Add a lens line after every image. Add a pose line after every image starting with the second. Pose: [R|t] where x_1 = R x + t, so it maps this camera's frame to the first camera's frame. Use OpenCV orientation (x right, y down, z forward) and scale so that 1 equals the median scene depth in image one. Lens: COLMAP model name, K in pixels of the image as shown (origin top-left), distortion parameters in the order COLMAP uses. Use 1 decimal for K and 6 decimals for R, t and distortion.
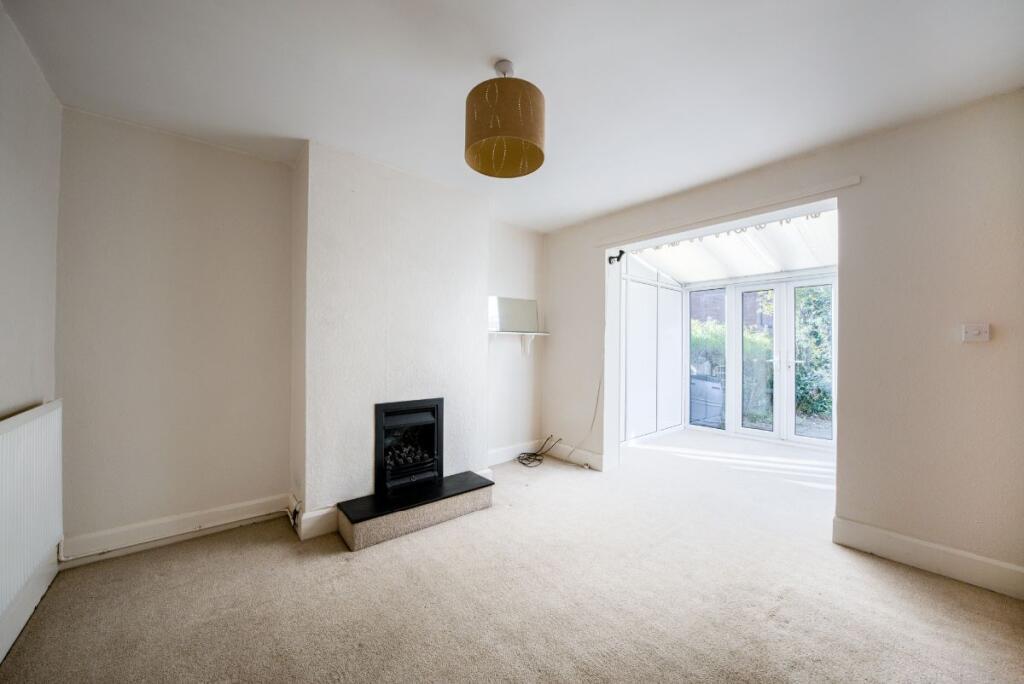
lens RADIAL K [[372.3, 0, 508.3], [0, 372.3, 343.2], [0, 0, 1]] dist [-0.007569, 0.001365]
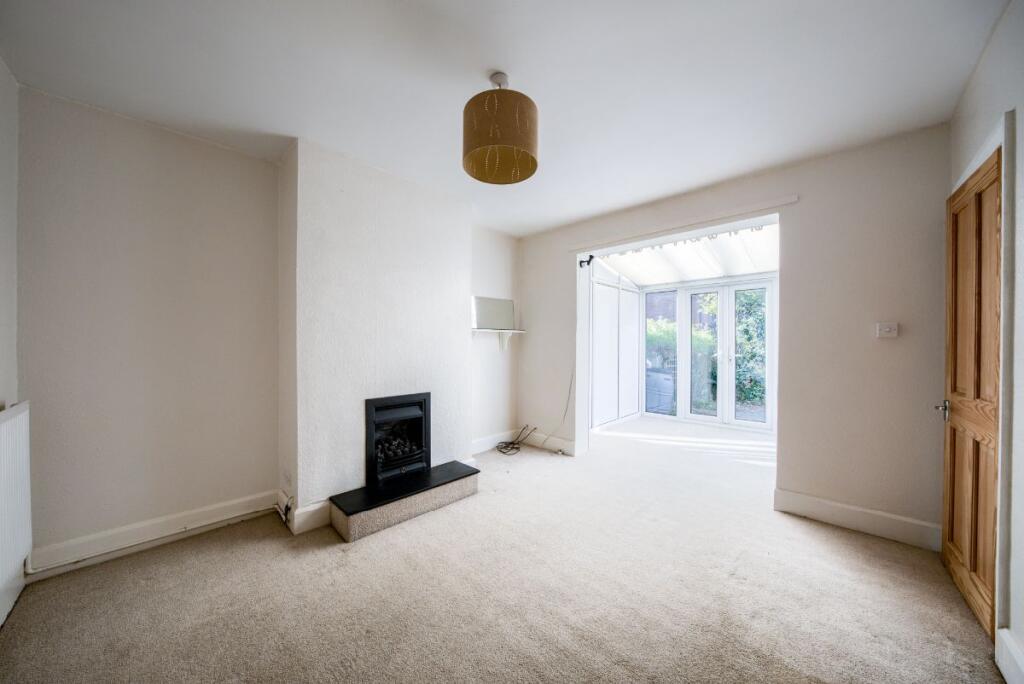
lens RADIAL K [[347.7, 0, 511.6], [0, 347.7, 345.1], [0, 0, 1]] dist [-0.004459, 0.001181]
pose [[0.994564, -0.004949, 0.104012, -0.061333], [0.003502, 0.999895, 0.014090, 0.000437], [-0.104071, -0.013649, 0.994476, 0.001882]]
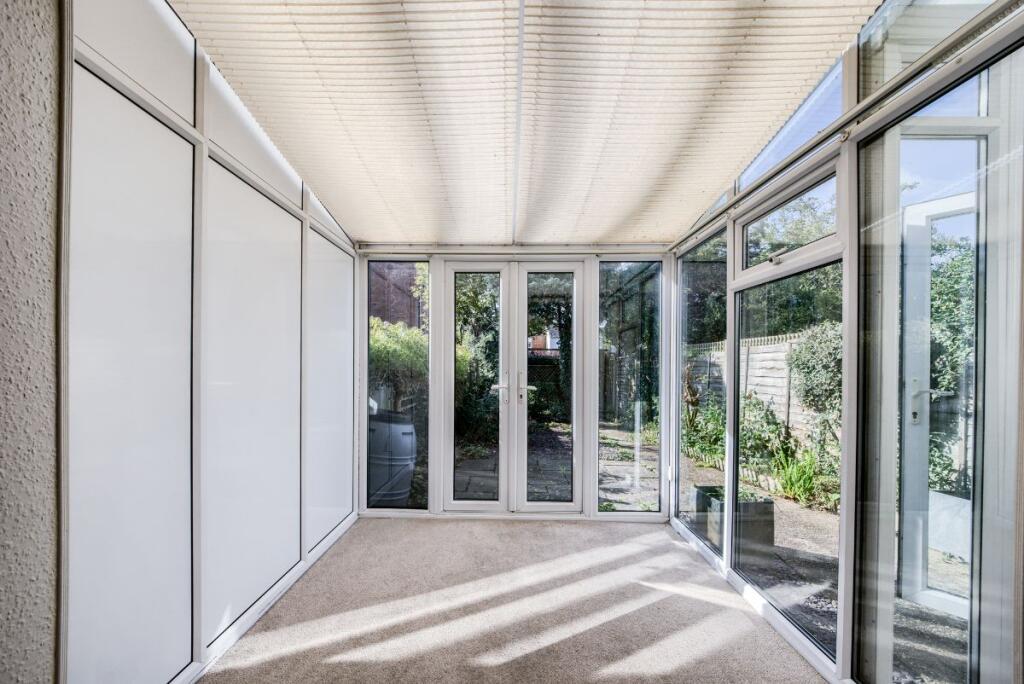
lens RADIAL K [[372.3, 0, 502.3], [0, 372.3, 367.7], [0, 0, 1]] dist [-0.007569, 0.001365]
pose [[0.662894, -0.004855, 0.748698, 0.575186], [-0.009058, 0.999854, 0.014504, 0.012998], [-0.748659, -0.016396, 0.662753, 1.338399]]
